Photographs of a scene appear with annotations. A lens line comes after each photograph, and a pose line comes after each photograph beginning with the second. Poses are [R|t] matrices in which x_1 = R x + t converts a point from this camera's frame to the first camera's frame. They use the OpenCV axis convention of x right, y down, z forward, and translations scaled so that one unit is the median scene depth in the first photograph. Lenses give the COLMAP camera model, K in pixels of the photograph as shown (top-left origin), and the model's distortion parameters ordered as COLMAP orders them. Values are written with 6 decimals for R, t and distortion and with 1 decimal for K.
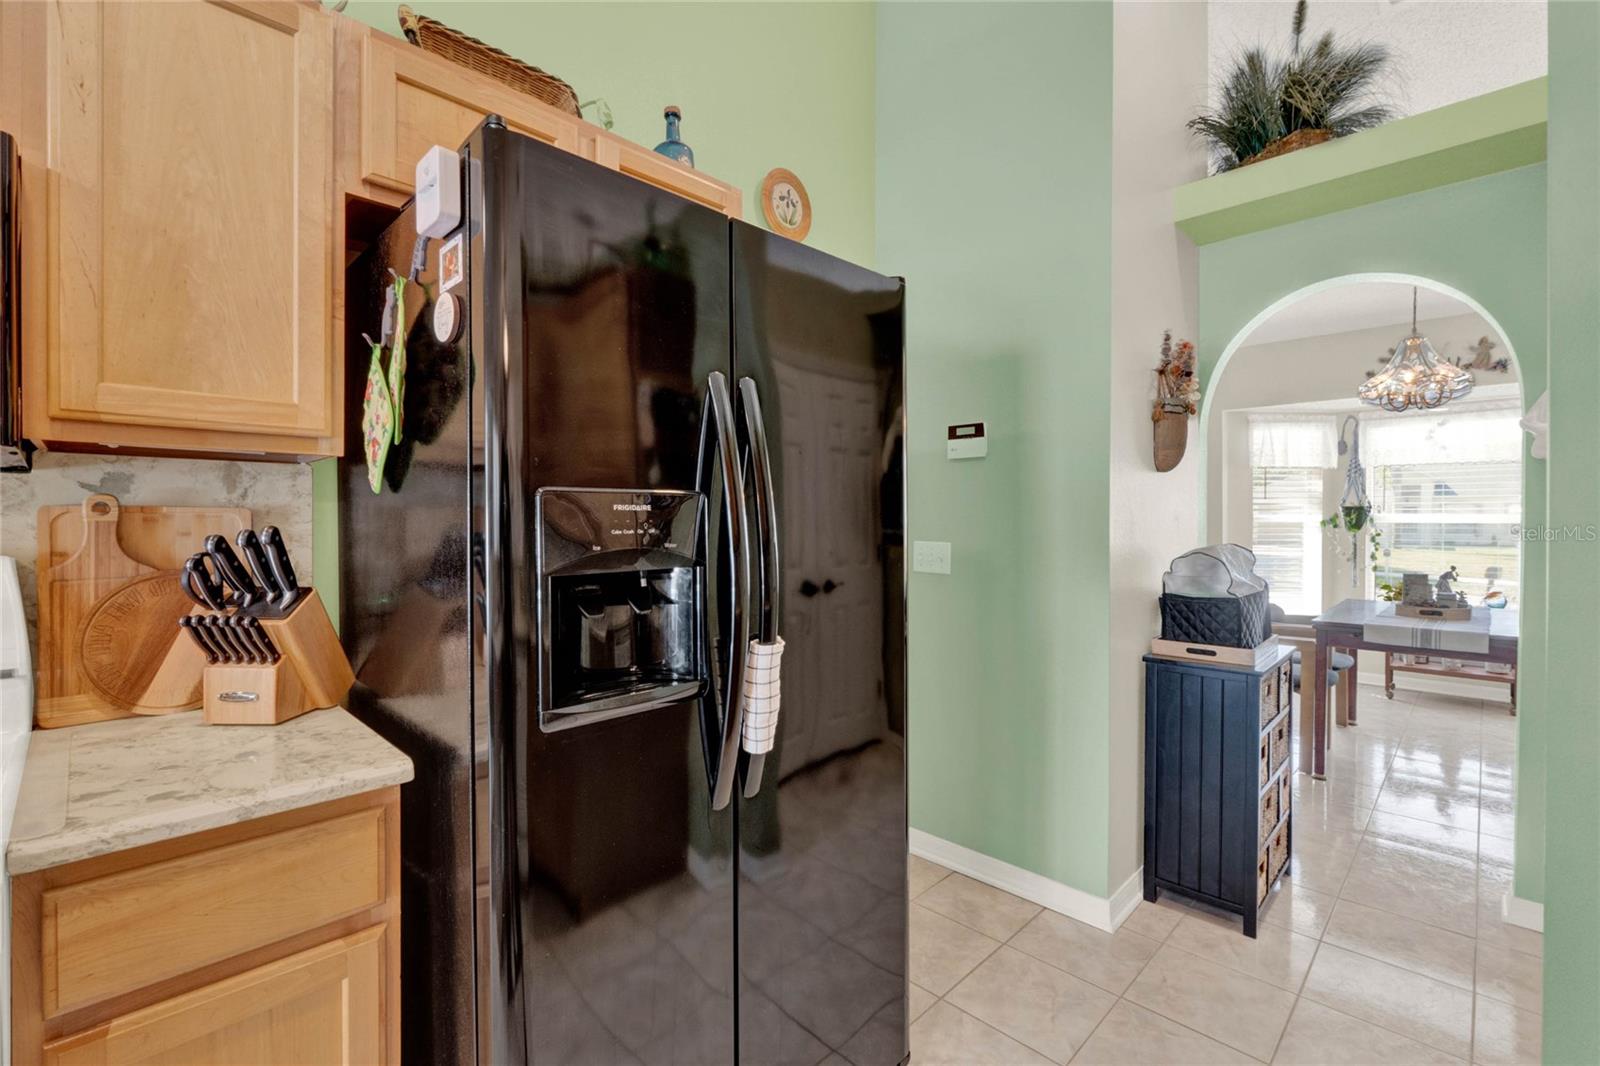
lens RADIAL K [[704.5, 0, 790.8], [0, 704.5, 526.0], [0, 0, 1]] dist [-0.001654, -0.000013]
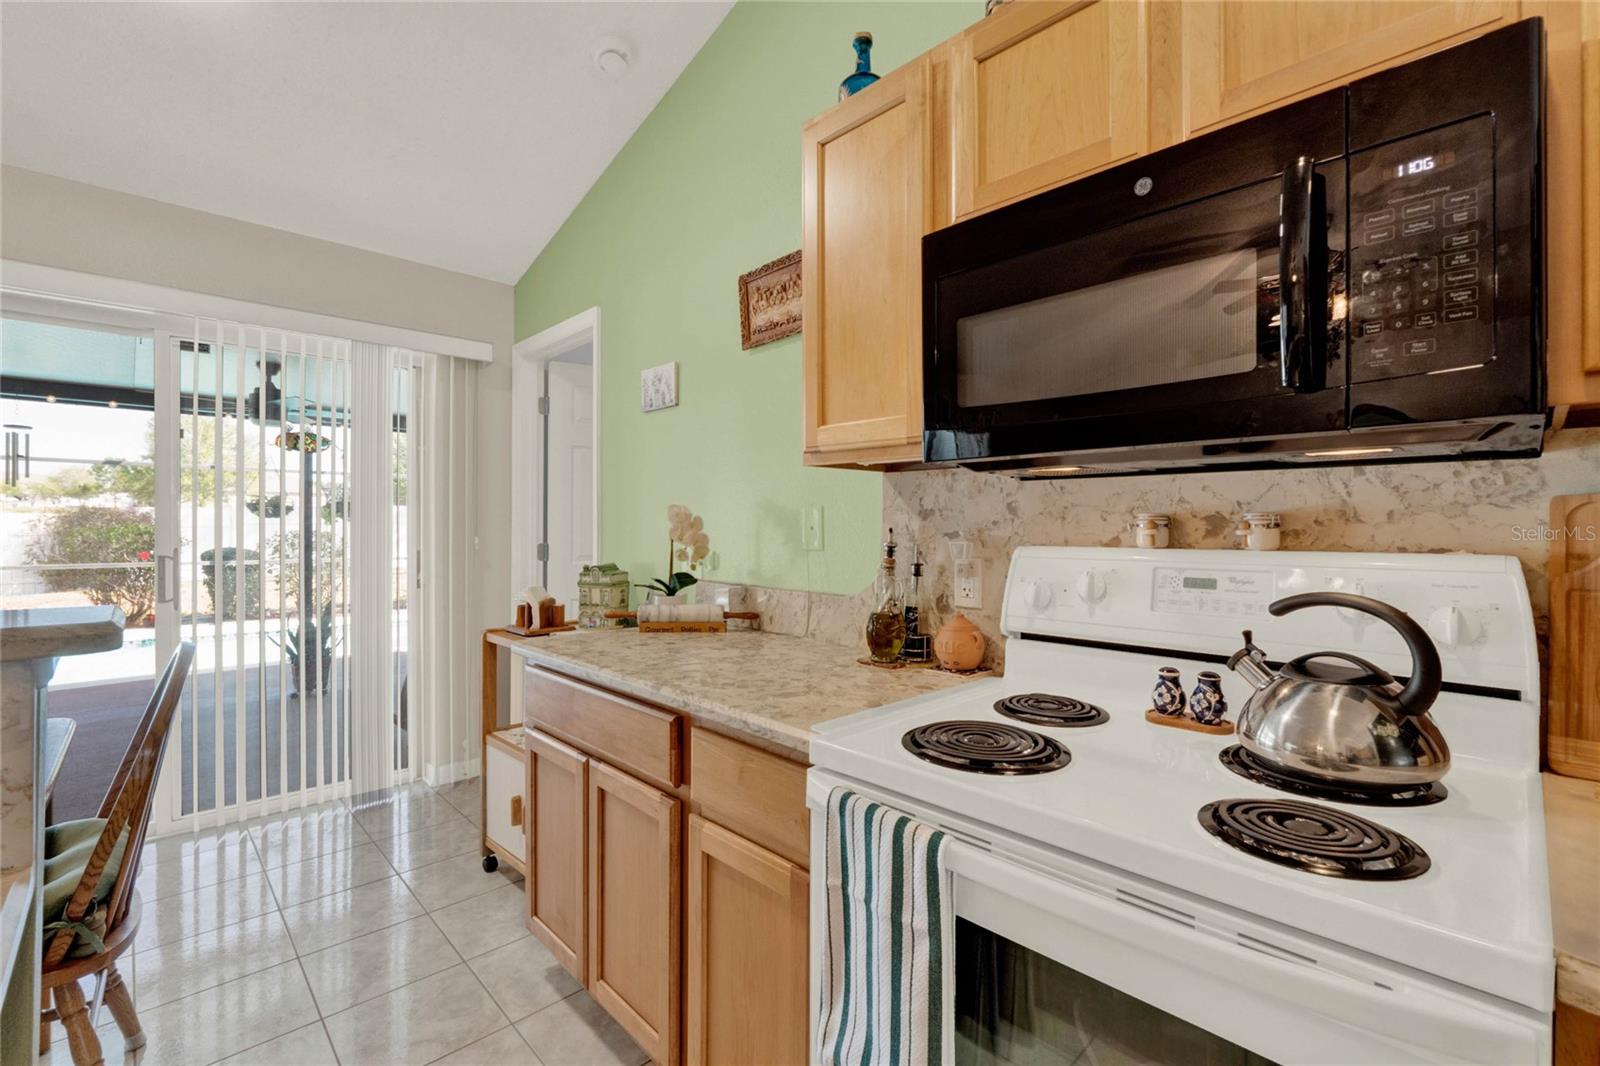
lens RADIAL K [[704.5, 0, 790.8], [0, 704.5, 526.0], [0, 0, 1]] dist [-0.001654, -0.000013]
pose [[-0.031636, -0.003655, -0.999493, -0.228642], [-0.009017, 0.999954, -0.003371, 0.016560], [0.999459, 0.008906, -0.031667, 0.146528]]
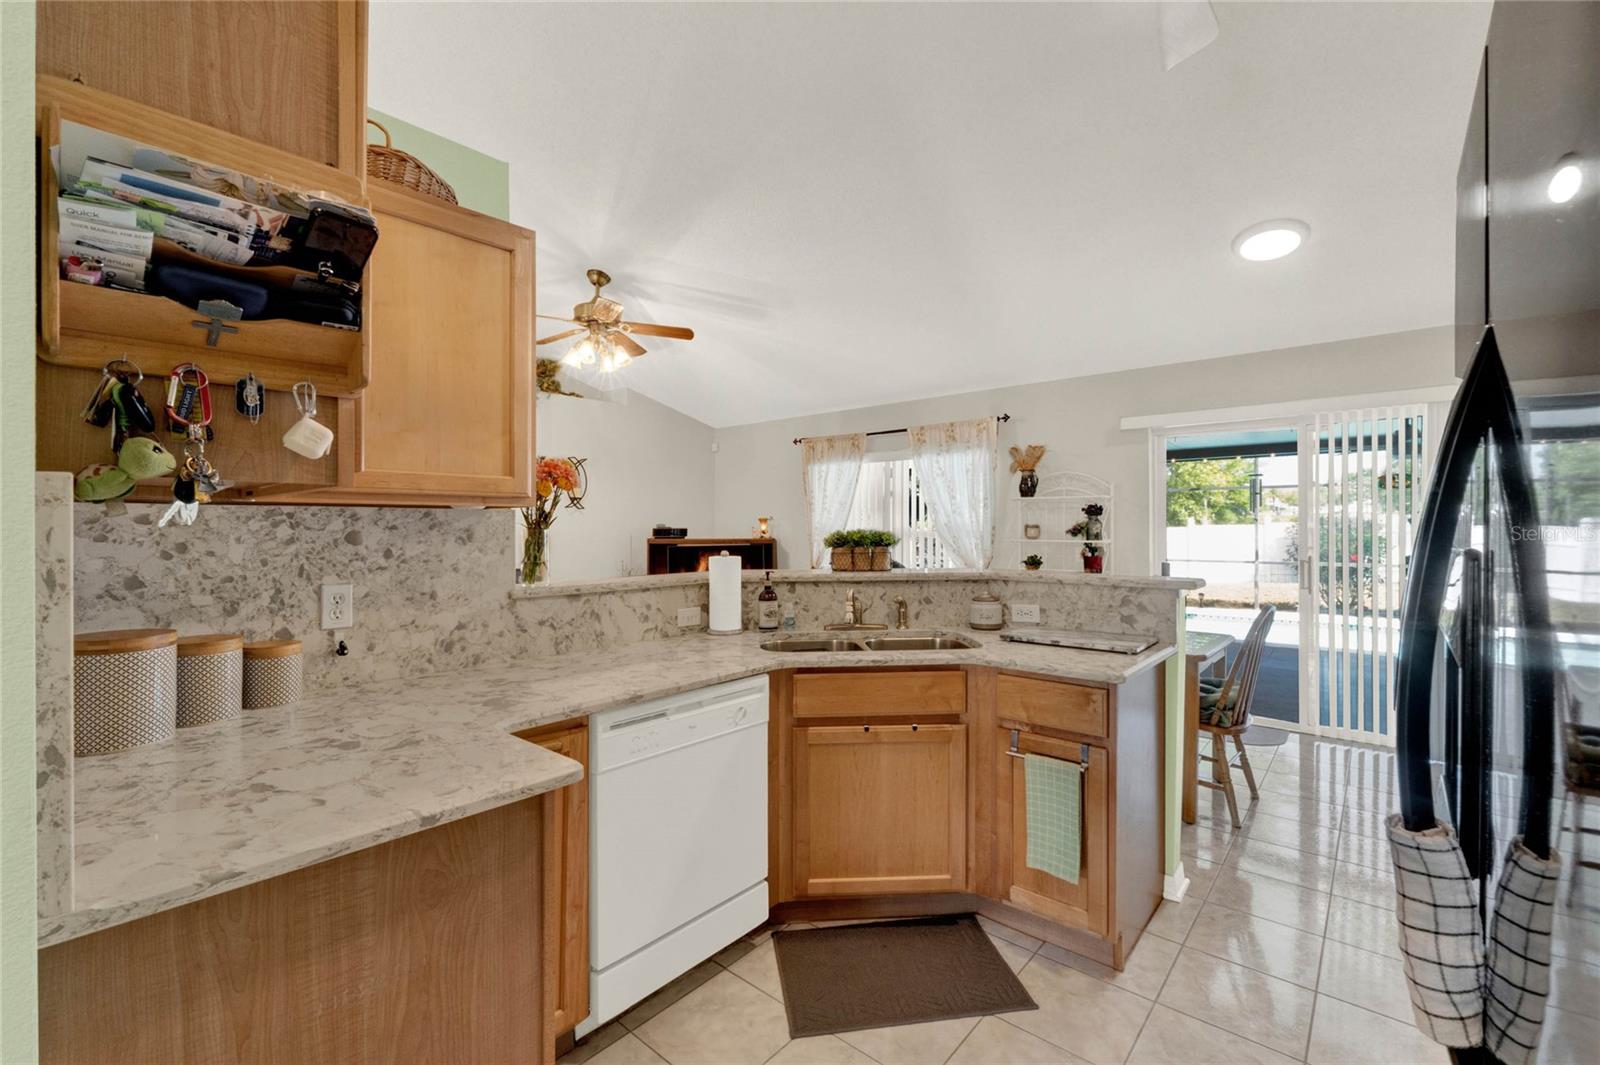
lens RADIAL K [[686.0, 0, 795.6], [0, 686.0, 526.5], [0, 0, 1]] dist [-0.005676, -0.000399]
pose [[-0.997576, -0.003095, -0.069517, 0.468246], [-0.003464, 0.999980, 0.005198, -0.066225], [0.069499, 0.005427, -0.997567, 1.484790]]
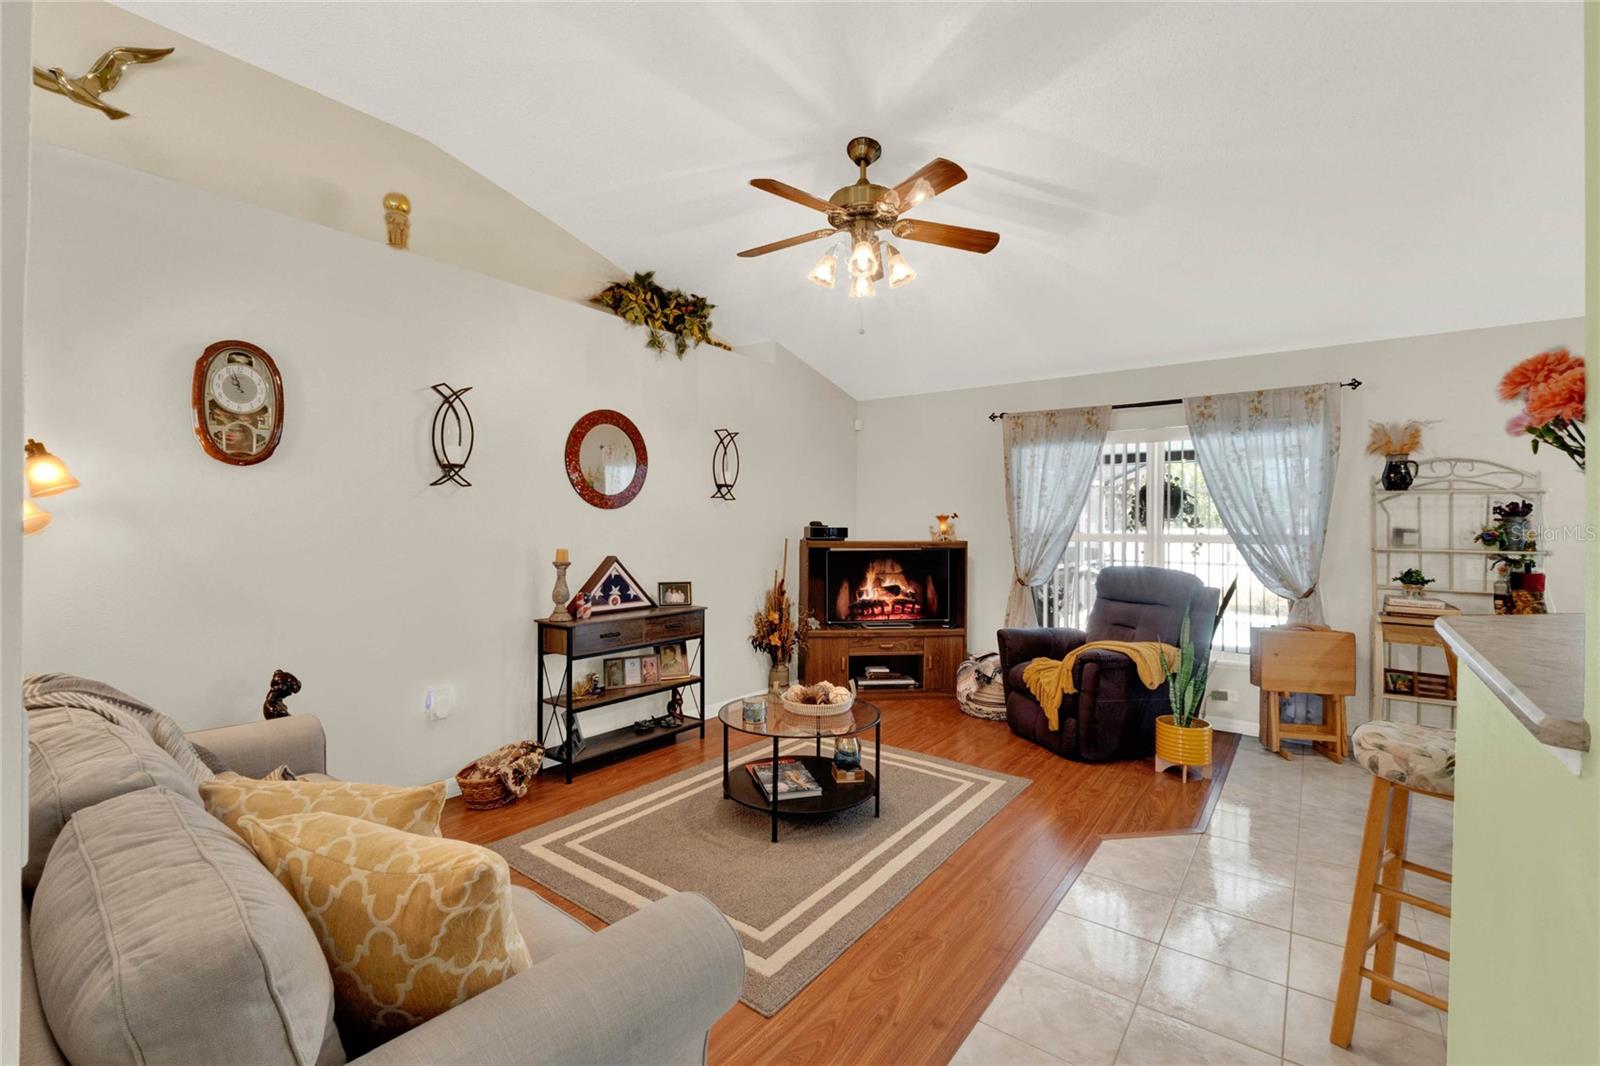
lens RADIAL K [[693.6, 0, 802.4], [0, 693.6, 521.7], [0, 0, 1]] dist [-0.002861, 0.000069]
pose [[-0.989079, -0.012947, -0.146817, 1.945955], [-0.013147, 0.999913, 0.000393, -0.051854], [0.146800, 0.002319, -0.989164, 0.055272]]
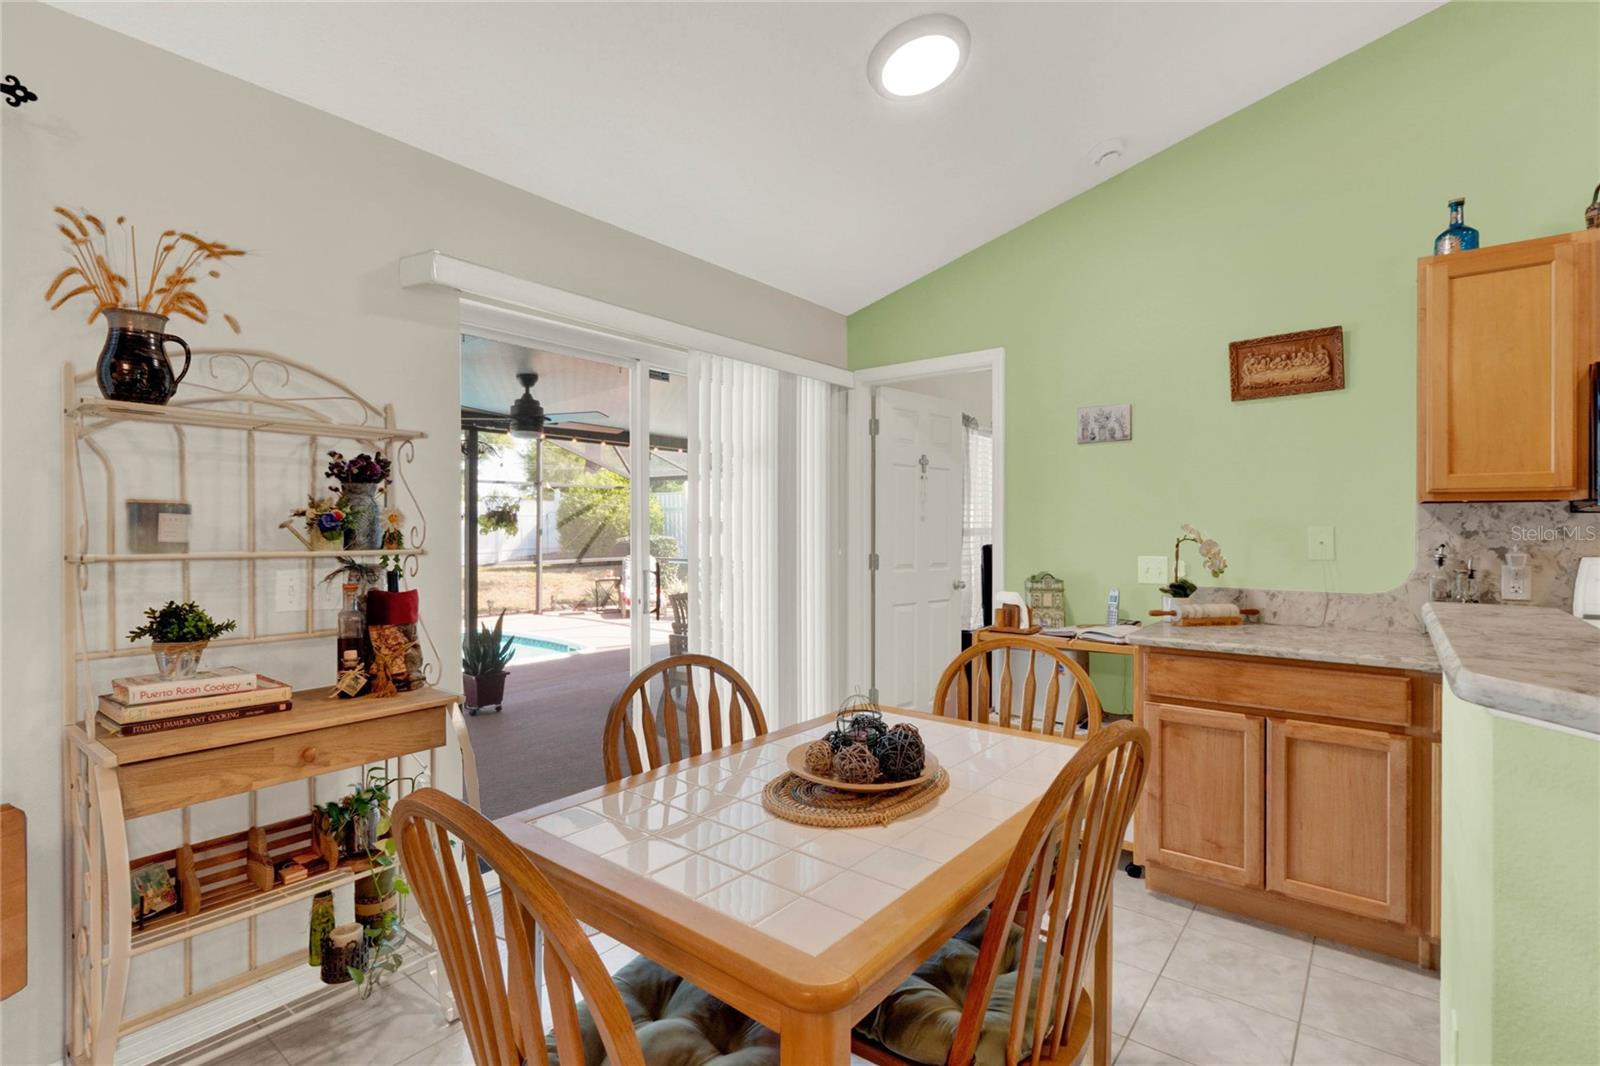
lens RADIAL K [[752.1, 0, 800.0], [0, 752.1, 533.0], [0, 0, 1]] dist [0.000396, 0.000366]
pose [[0.114338, 0.001651, -0.993441, 0.223532], [-0.006142, 0.999981, 0.000955, -0.008610], [0.993423, 0.005992, 0.114346, -1.697760]]
